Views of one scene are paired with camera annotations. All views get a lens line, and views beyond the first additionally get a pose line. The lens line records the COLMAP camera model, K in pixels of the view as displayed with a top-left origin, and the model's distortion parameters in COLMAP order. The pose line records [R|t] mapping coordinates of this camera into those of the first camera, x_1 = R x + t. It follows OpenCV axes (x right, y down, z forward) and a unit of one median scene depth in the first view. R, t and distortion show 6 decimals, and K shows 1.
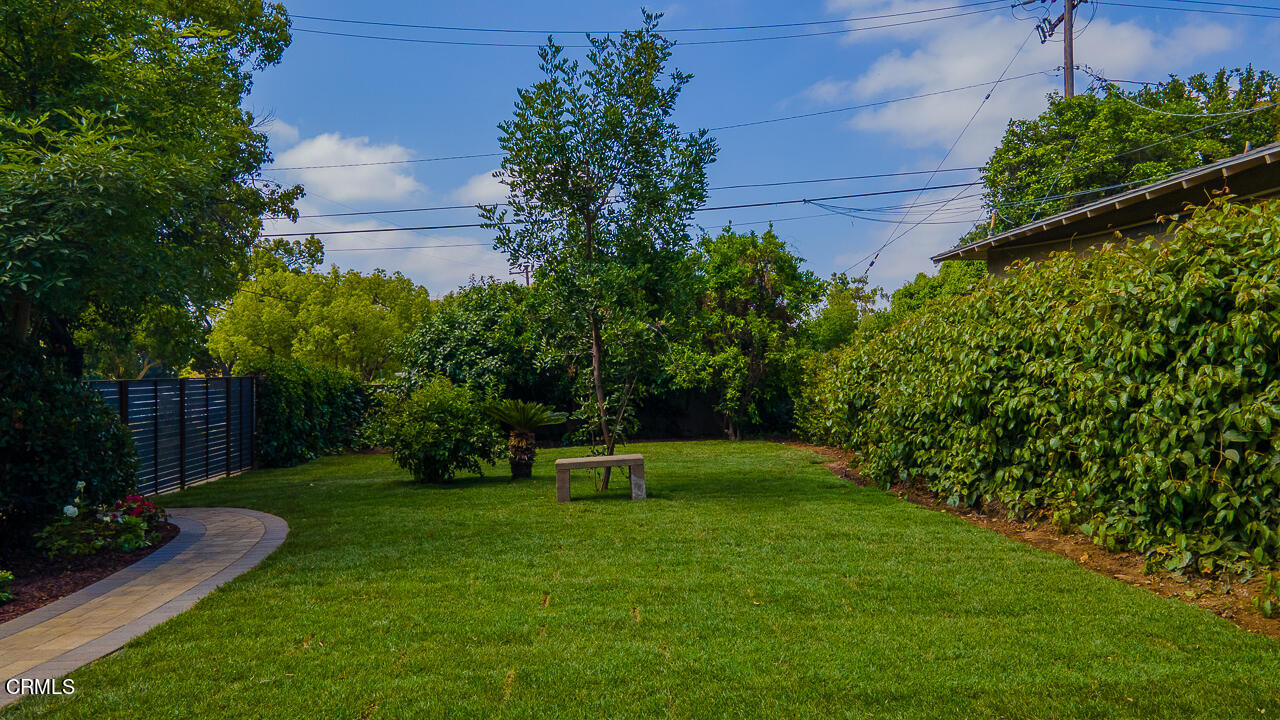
lens RADIAL K [[912.7, 0, 640.0], [0, 912.7, 360.0], [0, 0, 1]] dist [0.056727, -0.007389]
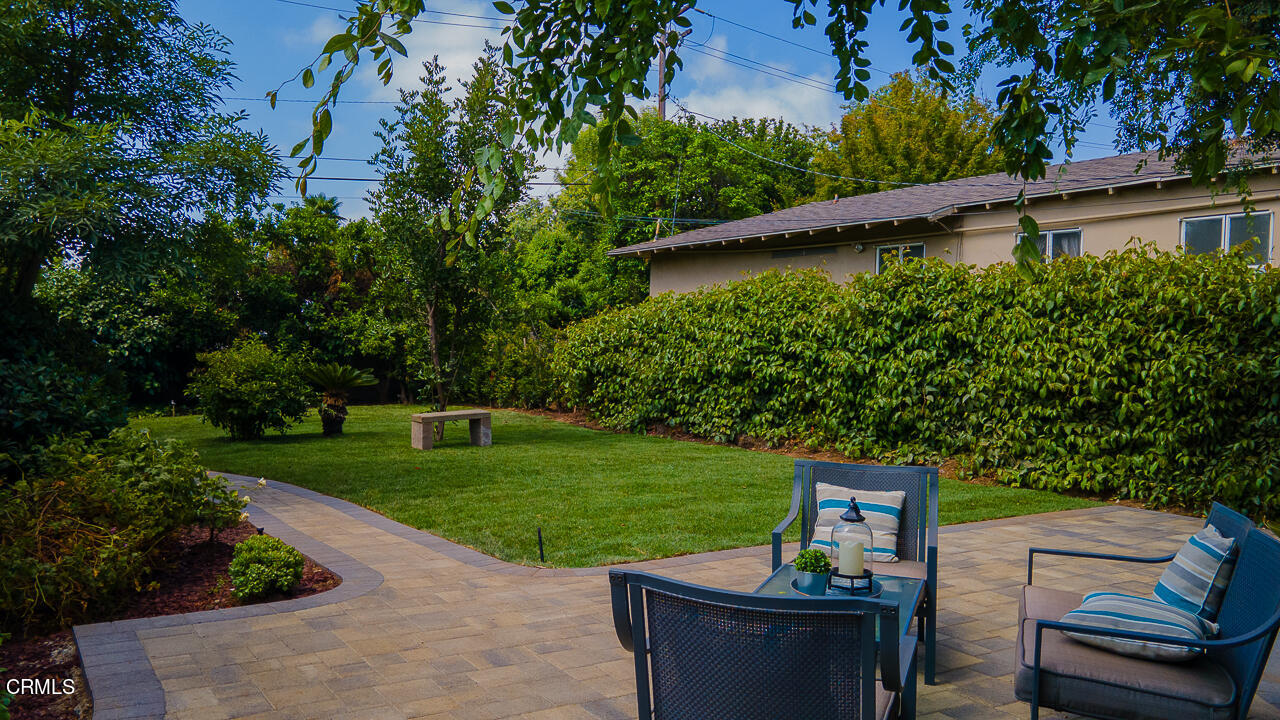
lens RADIAL K [[912.7, 0, 640.0], [0, 912.7, 360.0], [0, 0, 1]] dist [0.056727, -0.007389]
pose [[0.881773, 0.019481, 0.471272, -0.416376], [-0.035111, 0.999086, 0.024396, 0.000564], [-0.470366, -0.038058, 0.881650, -0.182244]]
